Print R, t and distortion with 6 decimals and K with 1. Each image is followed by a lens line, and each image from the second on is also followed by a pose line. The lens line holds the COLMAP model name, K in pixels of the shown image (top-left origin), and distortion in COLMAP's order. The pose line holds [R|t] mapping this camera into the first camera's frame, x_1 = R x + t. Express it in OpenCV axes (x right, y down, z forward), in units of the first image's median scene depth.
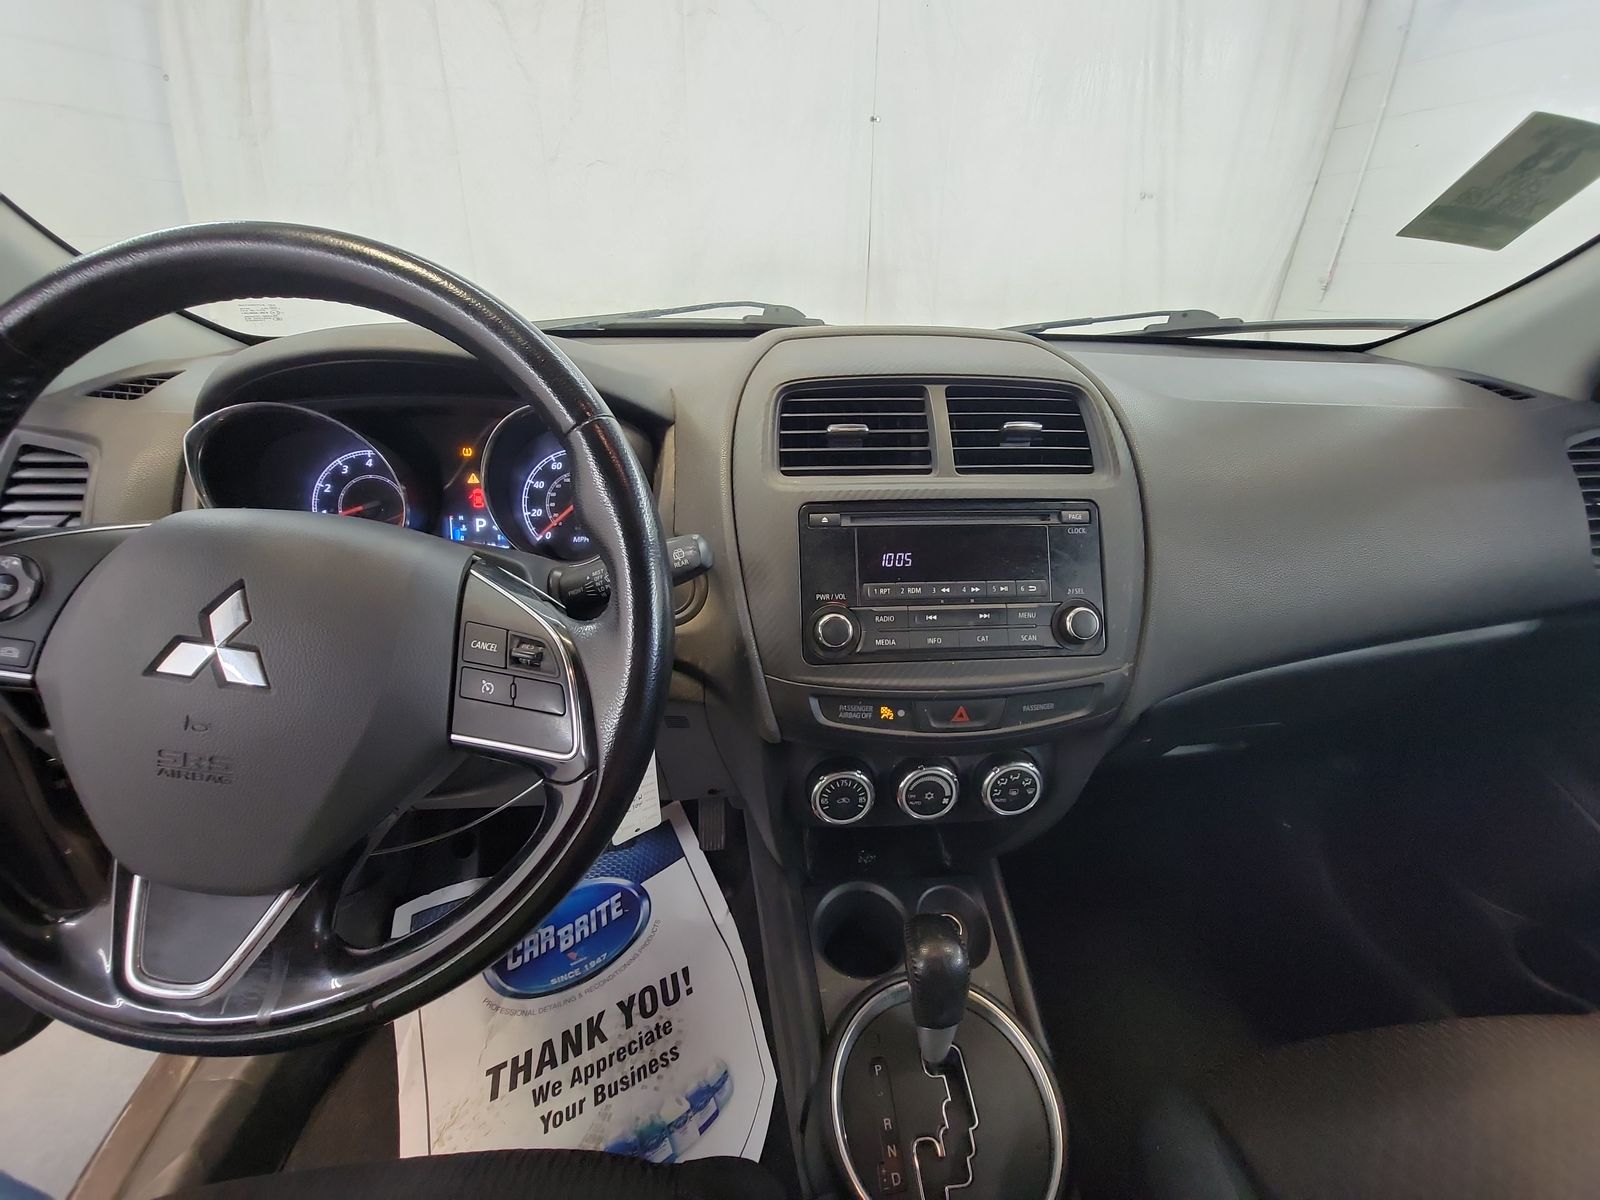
lens RADIAL K [[633.9, 0, 800.0], [0, 633.9, 600.0], [0, 0, 1]] dist [-0.009456, 0.000023]
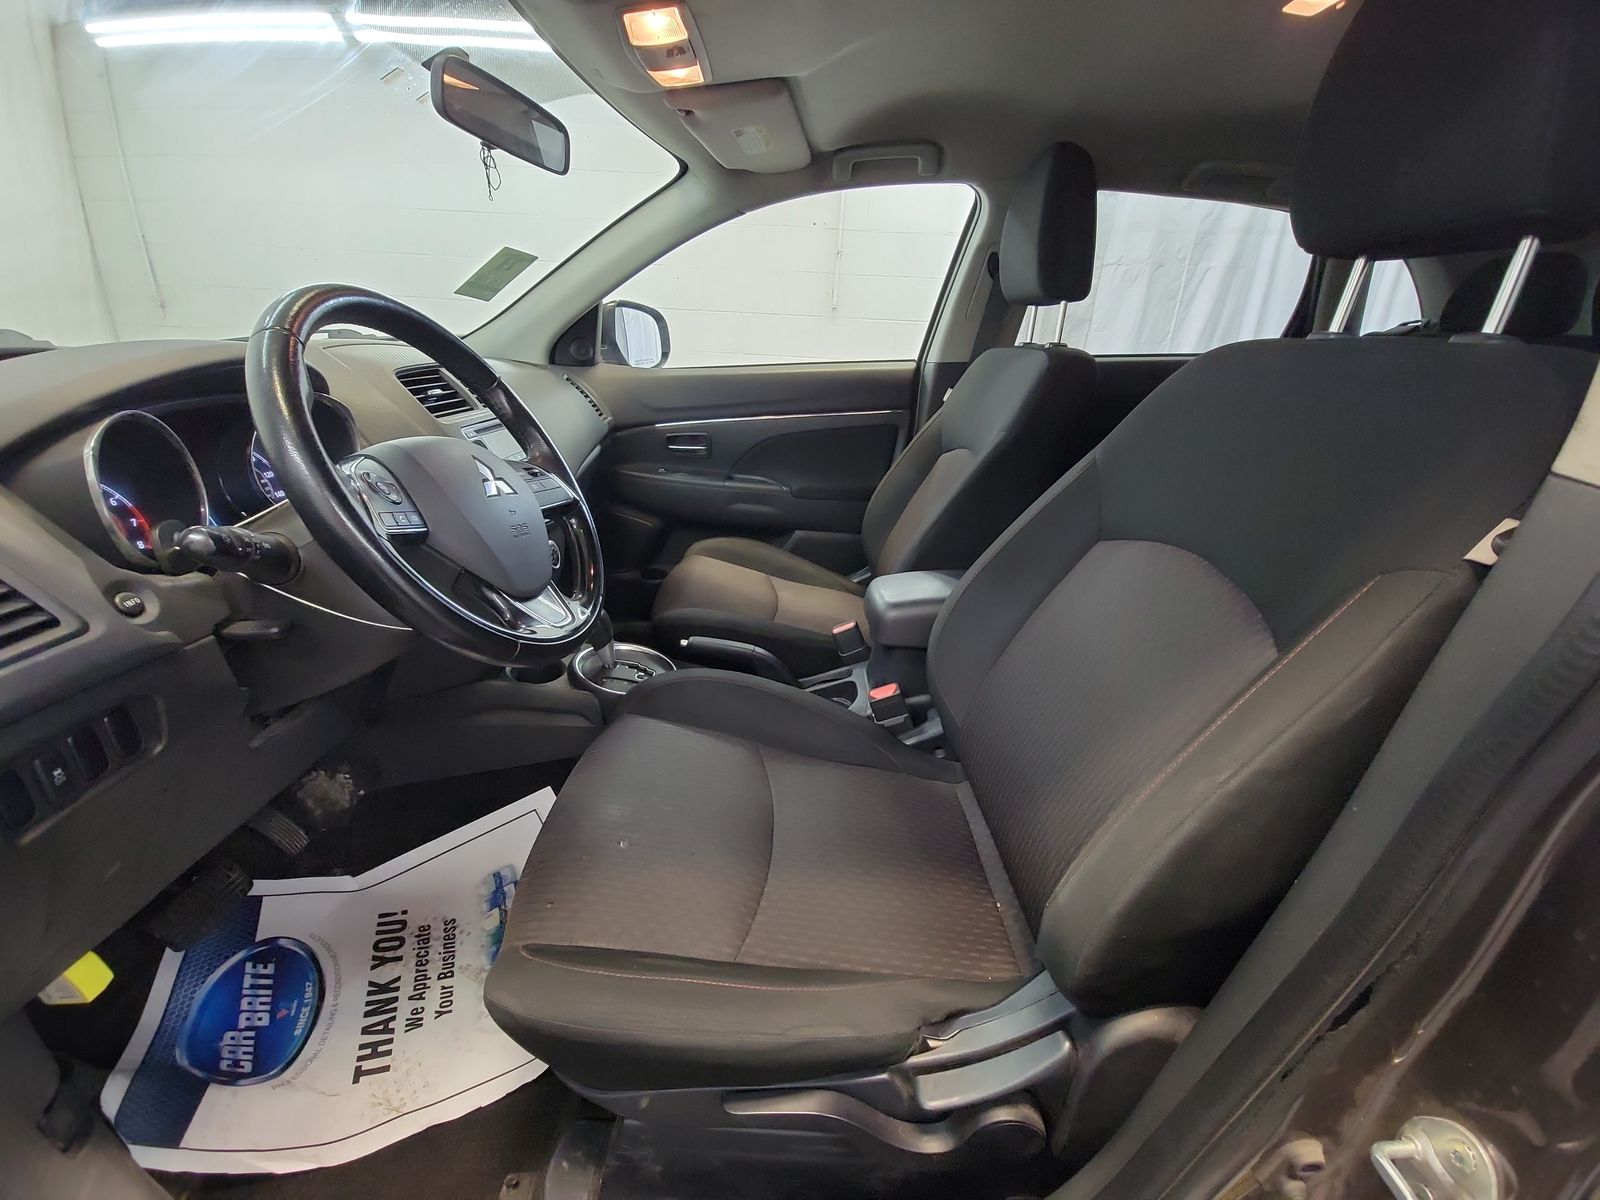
lens RADIAL K [[633.9, 0, 800.0], [0, 633.9, 600.0], [0, 0, 1]] dist [-0.009456, 0.000023]
pose [[0.099028, -0.379293, 0.919962, -1.735456], [0.397906, 0.862470, 0.312757, 0.110960], [-0.912066, 0.335087, 0.236332, -0.206117]]
